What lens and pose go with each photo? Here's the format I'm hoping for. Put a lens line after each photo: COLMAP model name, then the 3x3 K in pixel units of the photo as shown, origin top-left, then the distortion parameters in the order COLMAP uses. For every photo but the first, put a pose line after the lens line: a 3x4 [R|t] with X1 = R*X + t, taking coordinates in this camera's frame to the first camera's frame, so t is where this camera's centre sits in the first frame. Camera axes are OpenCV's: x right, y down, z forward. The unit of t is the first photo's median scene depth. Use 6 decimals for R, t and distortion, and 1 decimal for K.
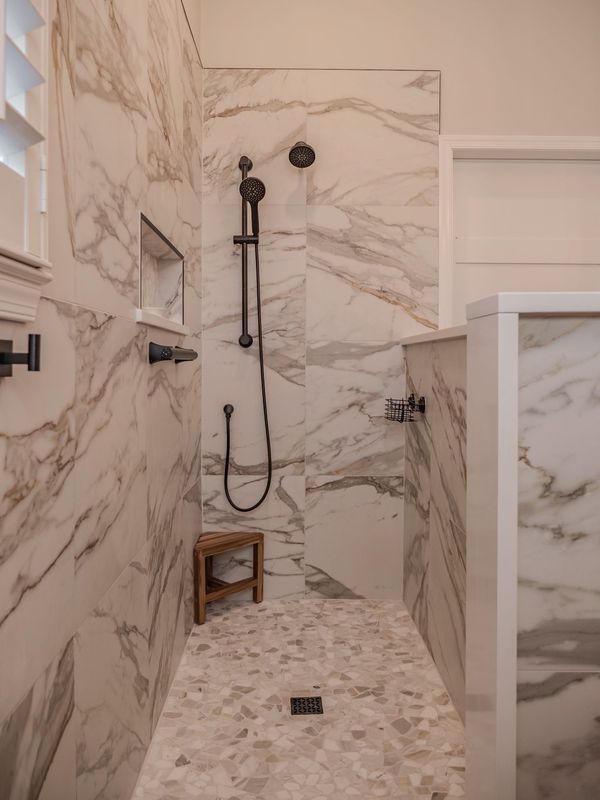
lens RADIAL K [[630.2, 0, 312.0], [0, 630.2, 374.1], [0, 0, 1]] dist [-0.013120, 0.011554]
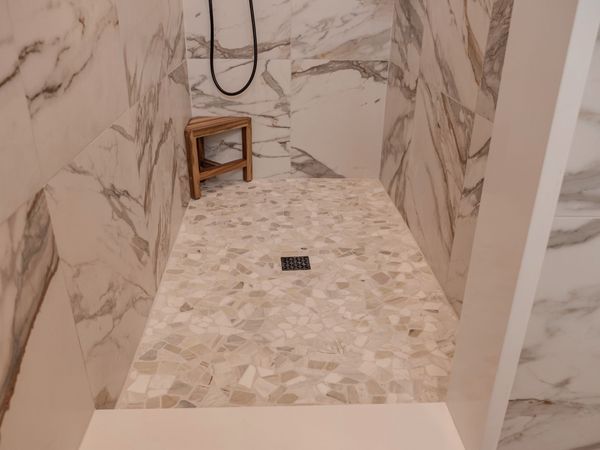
lens RADIAL K [[483.4, 0, 297.5], [0, 483.4, 227.1], [0, 0, 1]] dist [-0.003930, 0.000407]
pose [[0.999613, -0.005720, 0.027218, -0.027798], [-0.005170, 0.923356, 0.383911, 0.136206], [-0.027327, -0.383903, 0.922969, 0.228081]]
